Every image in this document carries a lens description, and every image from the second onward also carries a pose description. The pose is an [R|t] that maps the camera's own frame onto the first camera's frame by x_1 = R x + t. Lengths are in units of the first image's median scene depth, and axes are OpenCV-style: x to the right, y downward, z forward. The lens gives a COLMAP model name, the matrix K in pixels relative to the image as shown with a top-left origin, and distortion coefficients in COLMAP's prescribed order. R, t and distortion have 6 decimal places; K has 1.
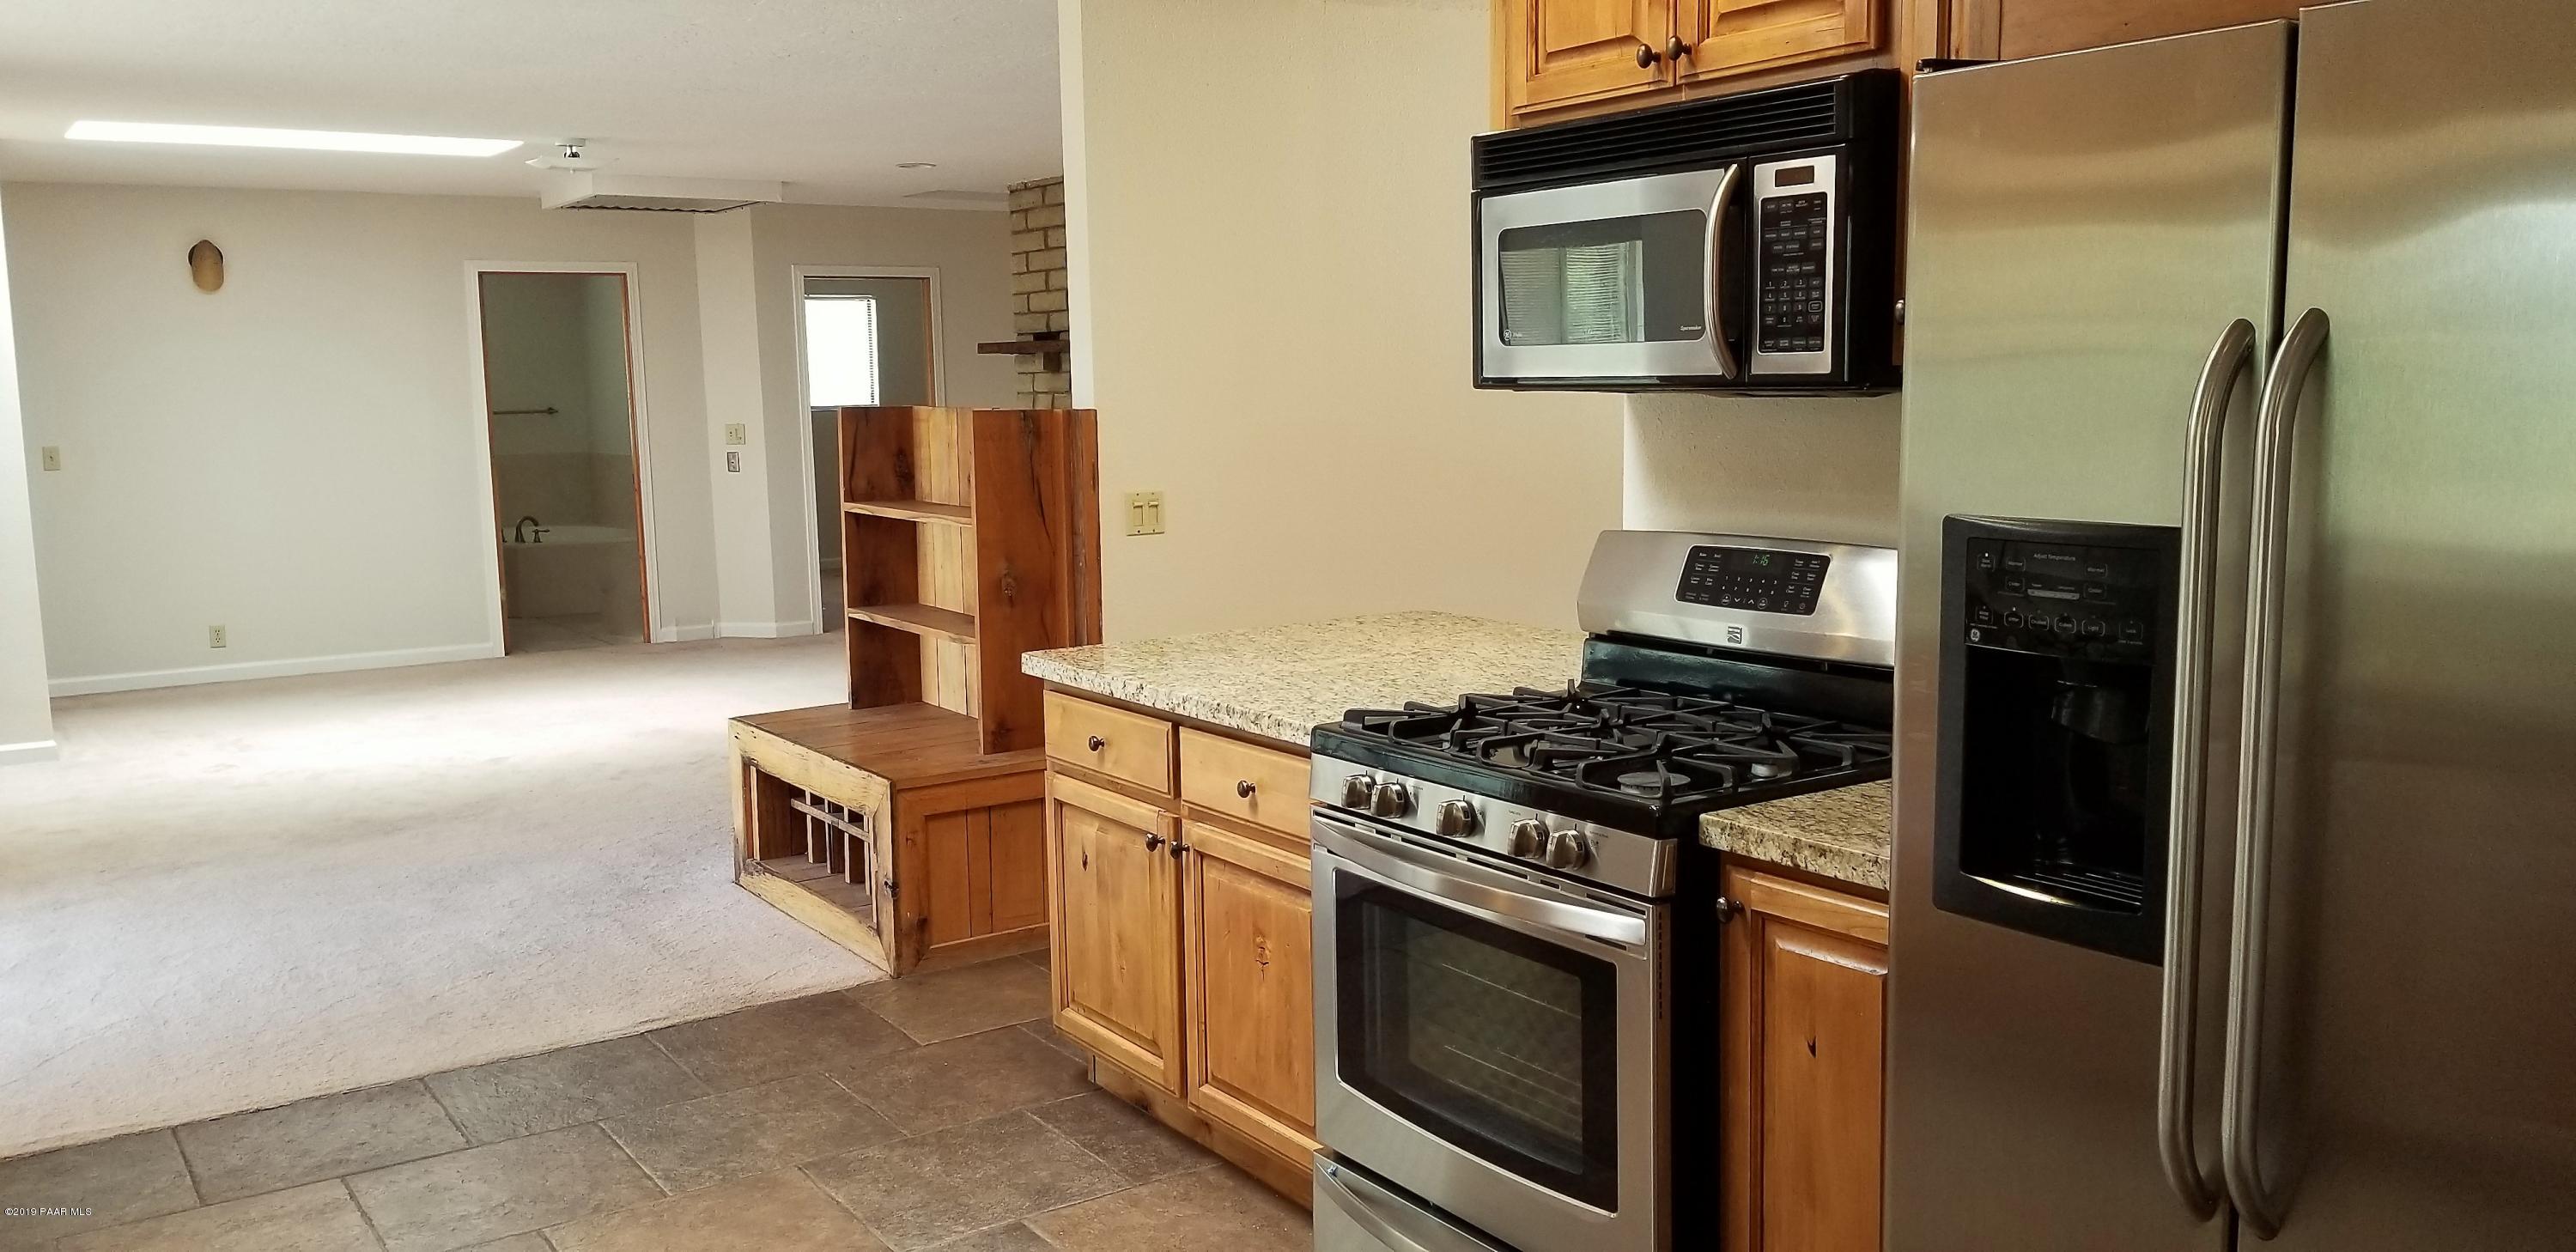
lens RADIAL K [[2093.8, 0, 1288.0], [0, 2093.8, 626.0], [0, 0, 1]] dist [0.136763, -0.295143]
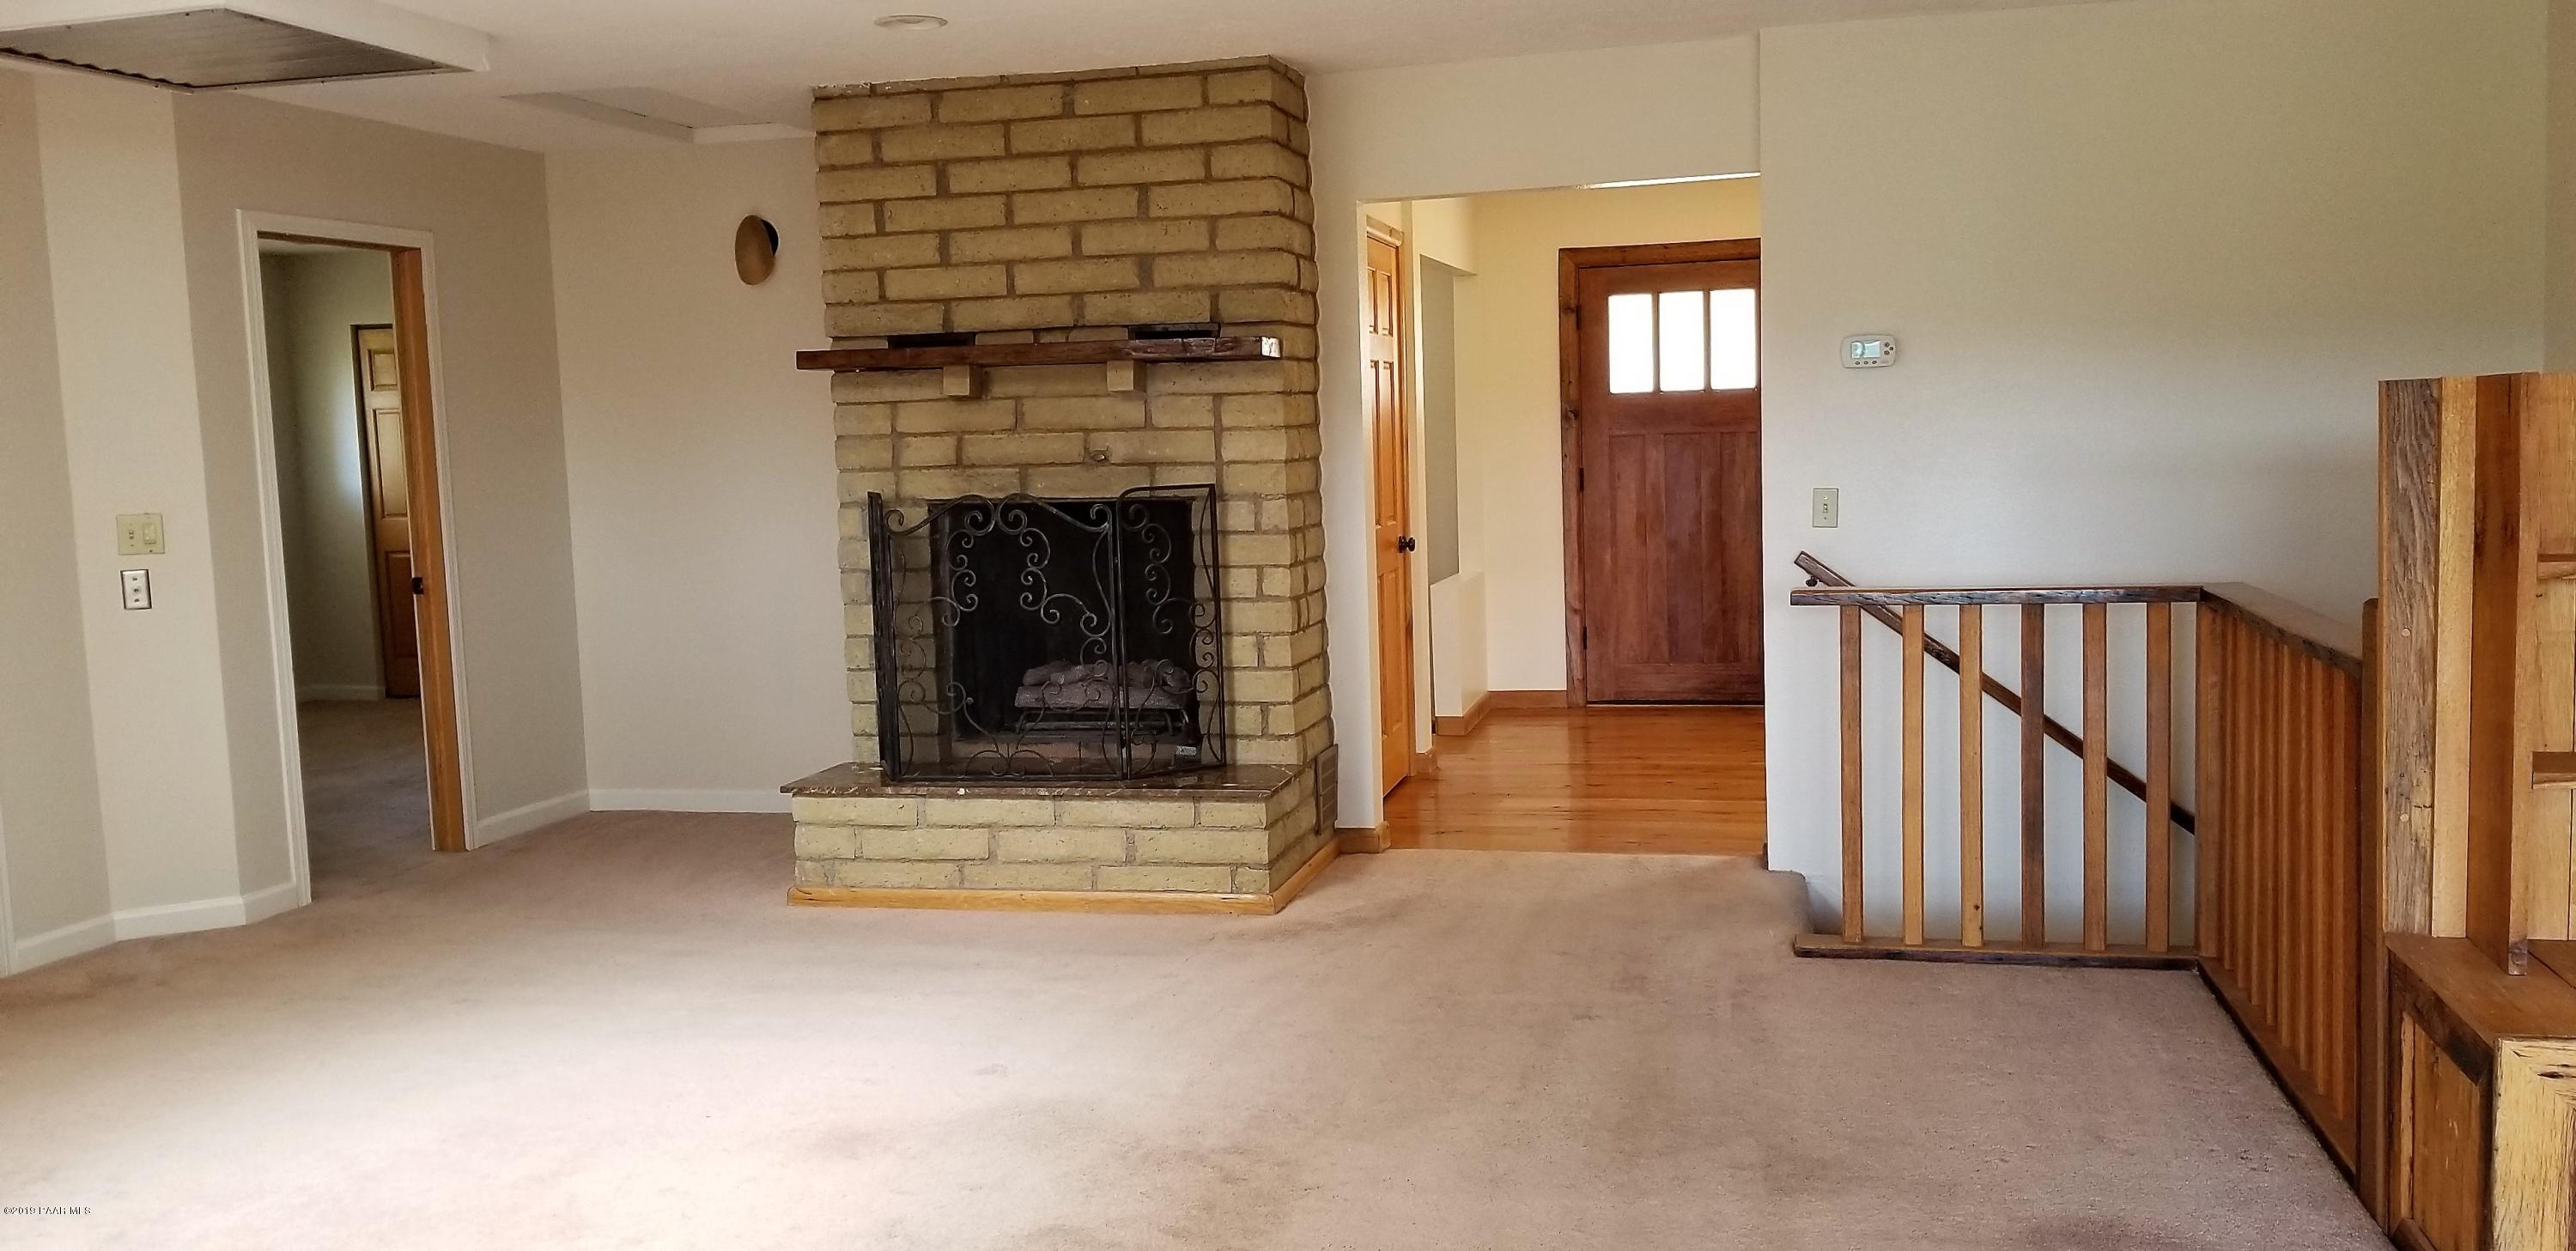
lens RADIAL K [[2093.7, 0, 1288.0], [0, 2093.7, 625.5], [0, 0, 1]] dist [0.136763, -0.295143]
pose [[0.724443, -0.070388, 0.685732, -0.458841], [0.106019, 0.994314, -0.009941, -0.039215], [-0.681133, 0.079902, 0.727787, 0.493002]]
